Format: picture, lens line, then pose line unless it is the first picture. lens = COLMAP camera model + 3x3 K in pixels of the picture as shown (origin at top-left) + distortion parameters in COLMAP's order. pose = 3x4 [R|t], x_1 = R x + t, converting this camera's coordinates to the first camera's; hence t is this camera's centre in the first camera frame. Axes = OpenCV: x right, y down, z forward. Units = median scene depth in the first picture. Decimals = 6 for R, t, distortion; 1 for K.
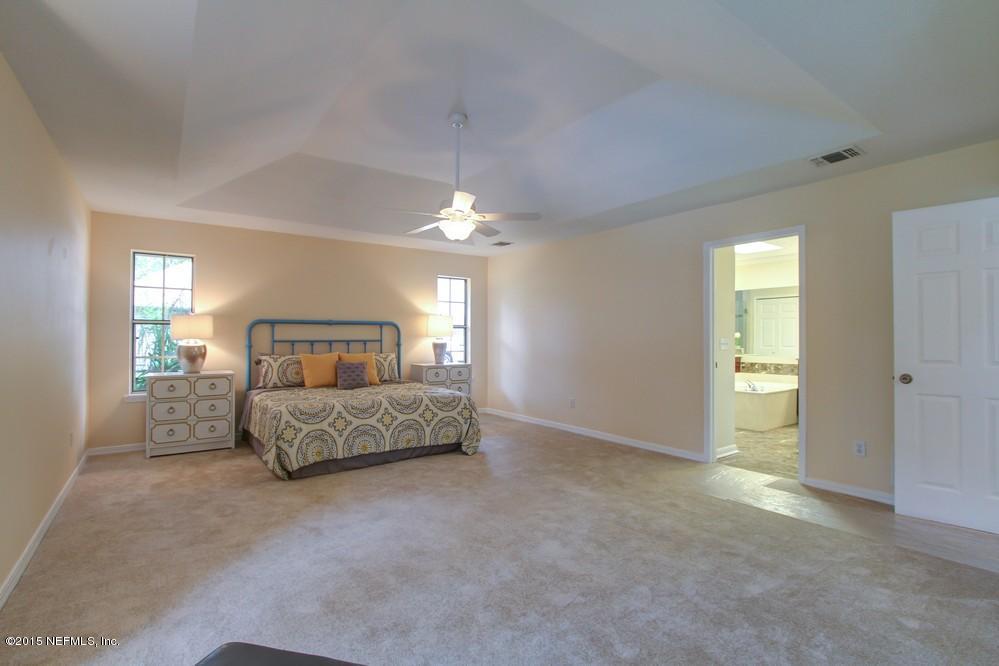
lens RADIAL K [[472.4, 0, 500.6], [0, 472.4, 335.5], [0, 0, 1]] dist [-0.020580, 0.000588]
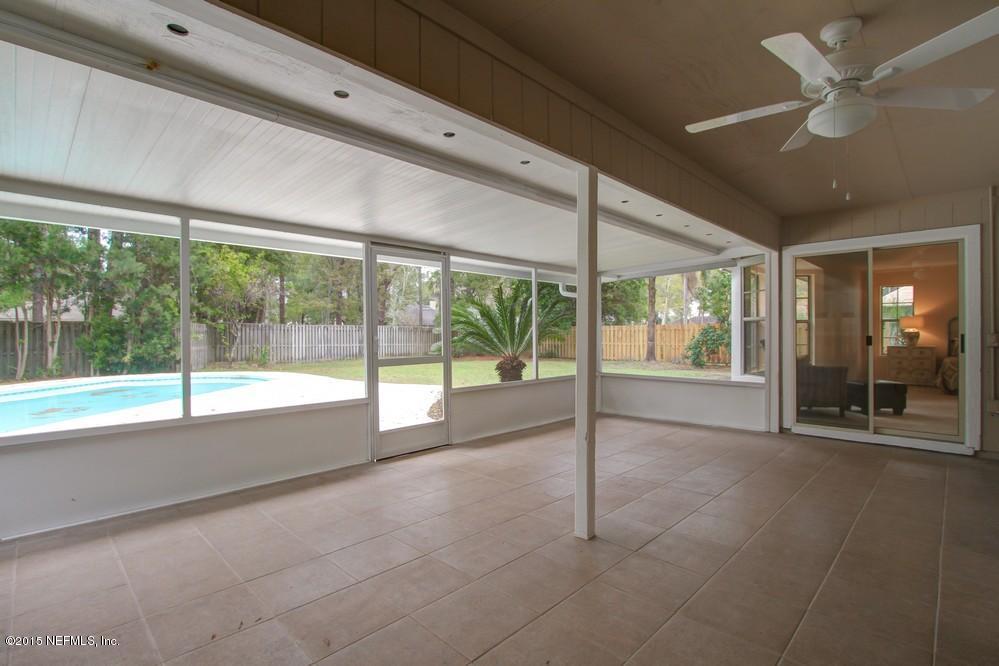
lens RADIAL K [[472.4, 0, 500.9], [0, 472.4, 336.7], [0, 0, 1]] dist [-0.020580, 0.000588]
pose [[0.164789, -0.001152, -0.986328, 0.991014], [0.014013, 0.999901, 0.001173, 0.014932], [0.986229, -0.014015, 0.164789, -1.032988]]
